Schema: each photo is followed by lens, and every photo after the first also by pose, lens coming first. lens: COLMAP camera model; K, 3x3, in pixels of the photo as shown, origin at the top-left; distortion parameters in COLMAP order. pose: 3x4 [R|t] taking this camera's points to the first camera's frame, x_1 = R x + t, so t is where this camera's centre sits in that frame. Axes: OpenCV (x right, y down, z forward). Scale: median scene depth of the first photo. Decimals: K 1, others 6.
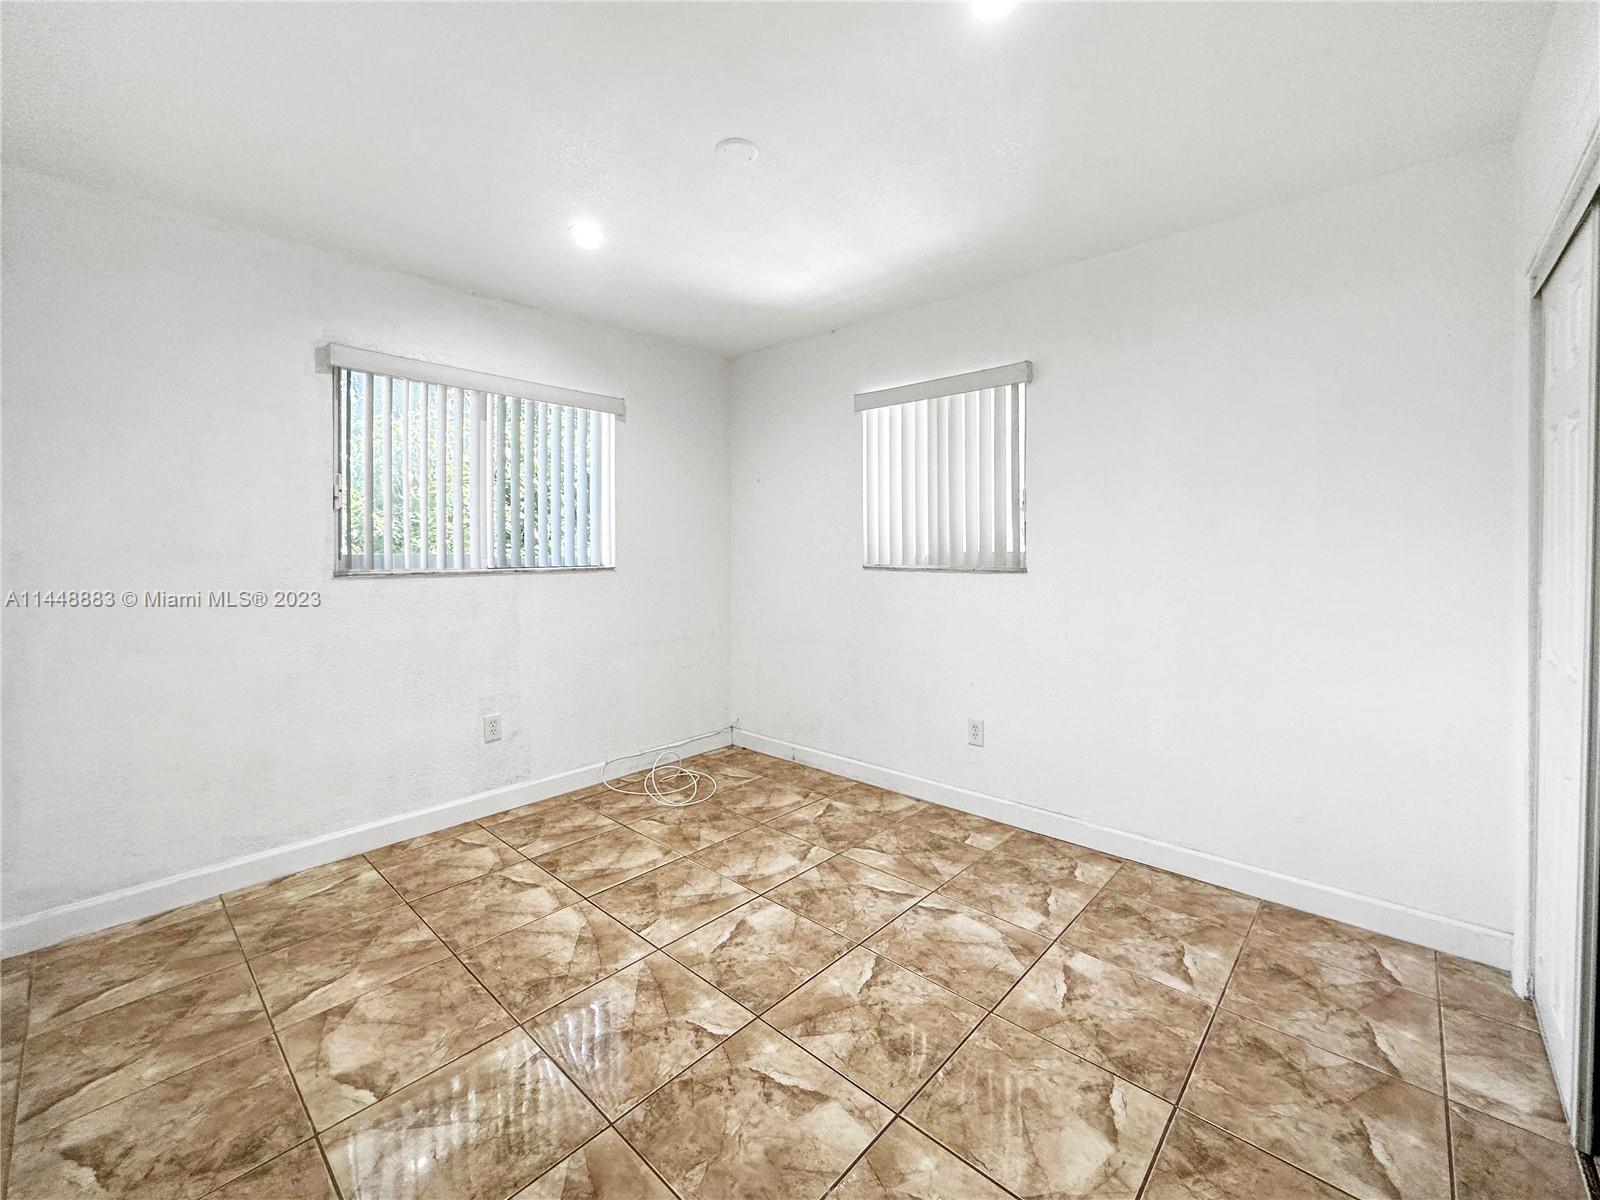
lens RADIAL K [[660.5, 0, 792.1], [0, 660.5, 563.5], [0, 0, 1]] dist [0.000113, -0.000106]
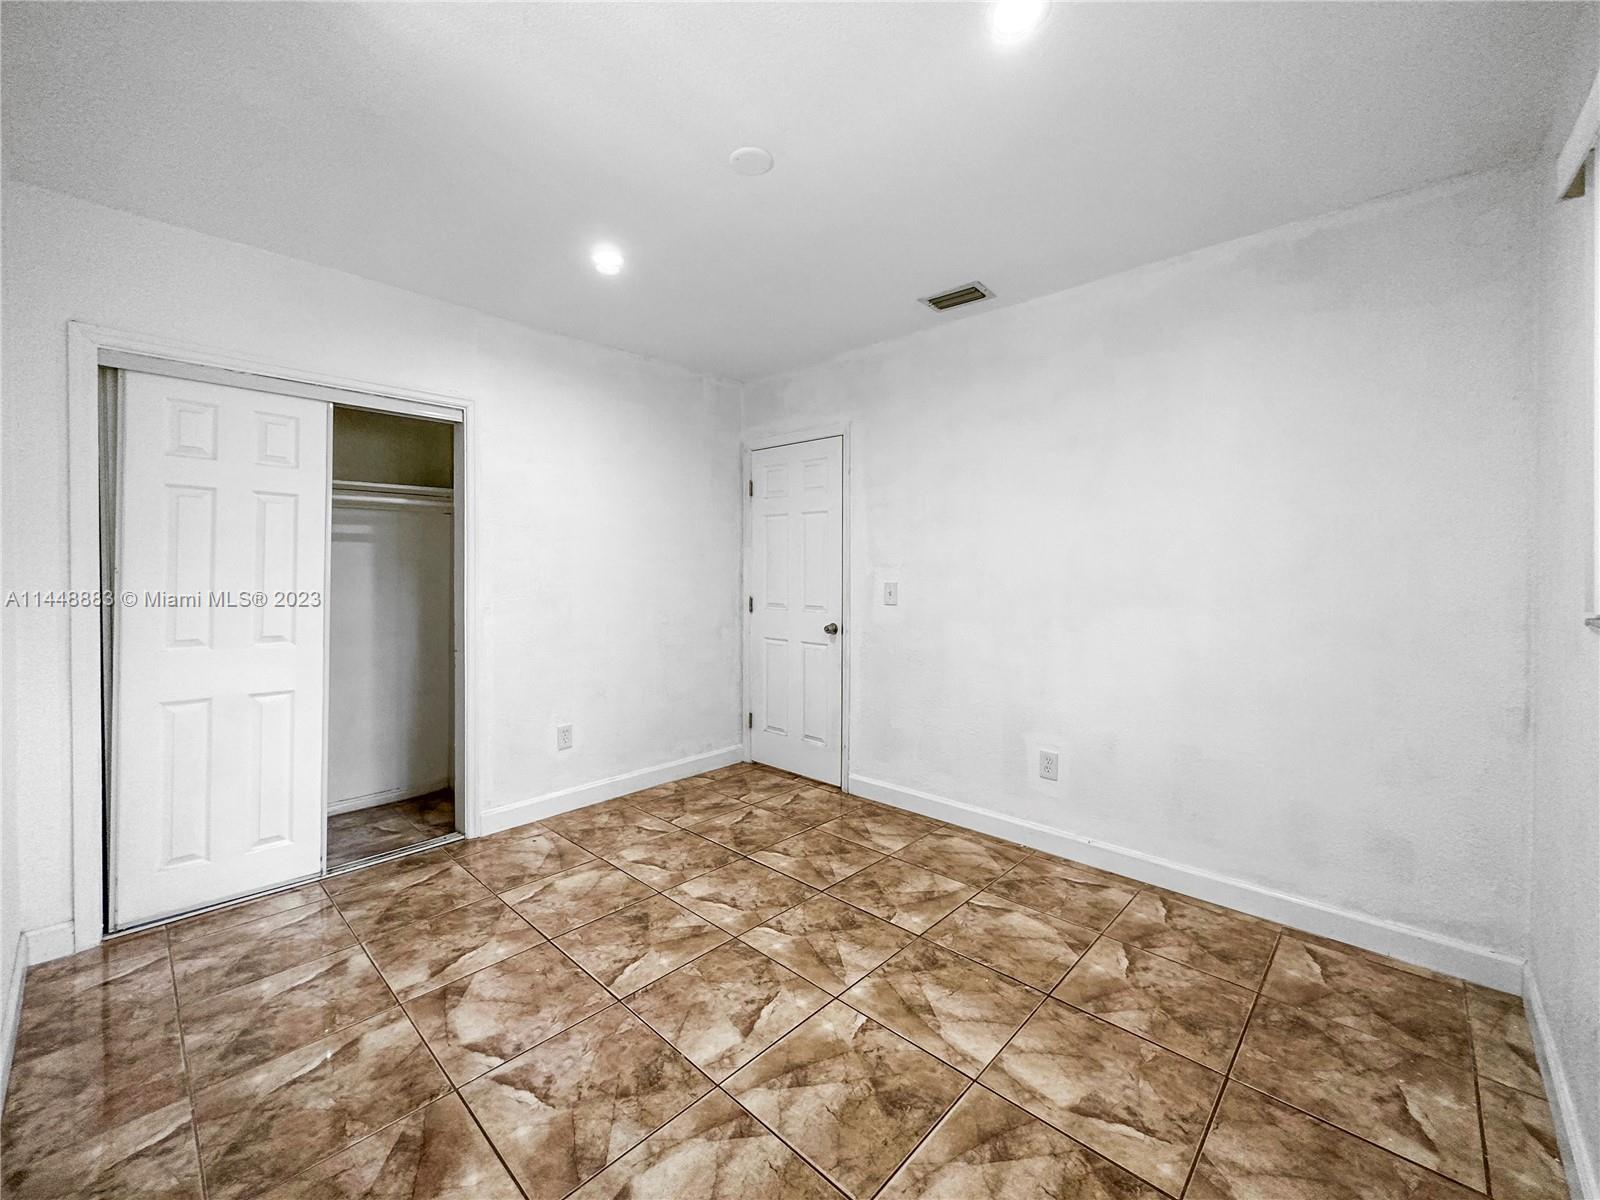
lens RADIAL K [[660.5, 0, 792.1], [0, 660.5, 563.5], [0, 0, 1]] dist [0.000113, -0.000106]
pose [[-0.999831, 0.002618, 0.018202, -0.160087], [0.002910, 0.999867, 0.016029, -0.045040], [-0.018158, 0.016079, -0.999706, 1.953085]]
